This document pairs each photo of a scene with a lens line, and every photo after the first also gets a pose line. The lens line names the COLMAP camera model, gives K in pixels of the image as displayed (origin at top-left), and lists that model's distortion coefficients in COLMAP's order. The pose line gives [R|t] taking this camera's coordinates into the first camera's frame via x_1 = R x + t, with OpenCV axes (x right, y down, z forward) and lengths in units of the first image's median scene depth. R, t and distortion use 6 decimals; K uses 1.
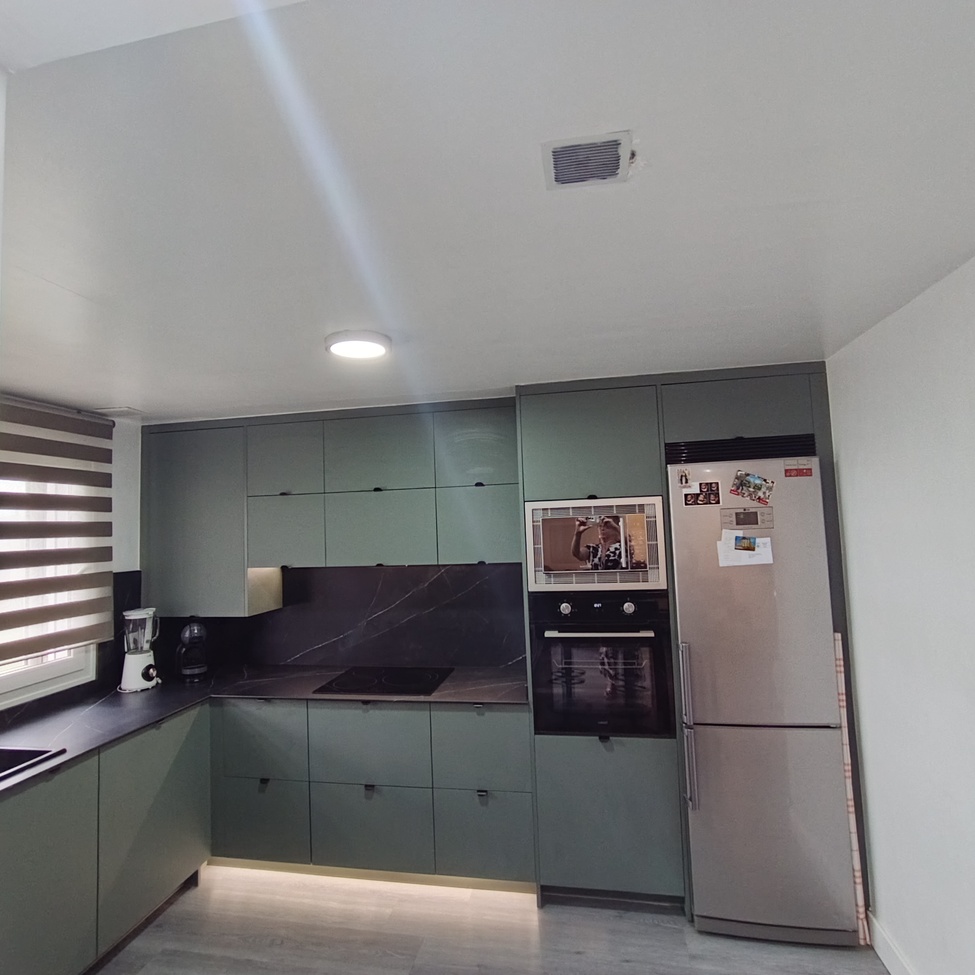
lens RADIAL K [[588.8, 0, 485.4], [0, 588.8, 487.8], [0, 0, 1]] dist [0.004205, 0.000353]
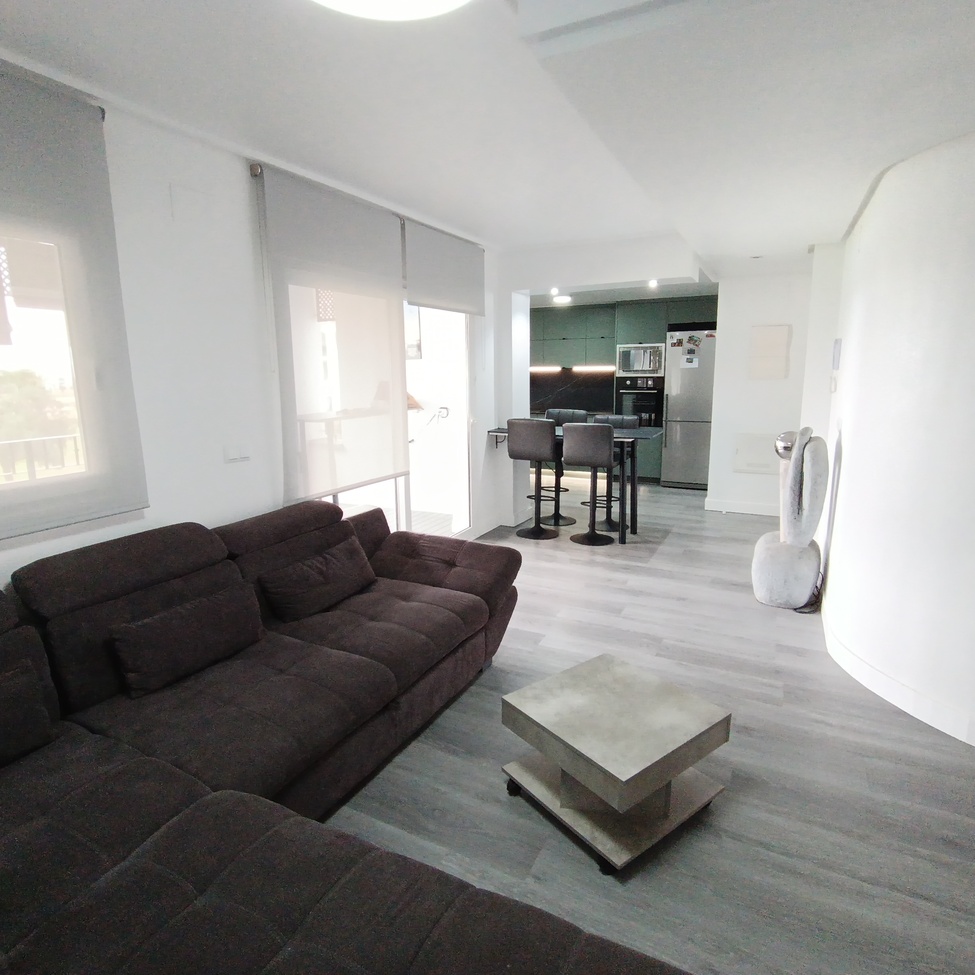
lens RADIAL K [[588.8, 0, 487.4], [0, 588.8, 488.5], [0, 0, 1]] dist [0.004205, 0.000353]
pose [[0.952563, 0.088870, -0.291078, 0.382320], [-0.009206, 0.964392, 0.264315, -0.054779], [0.304203, -0.249097, 0.919462, -2.098928]]
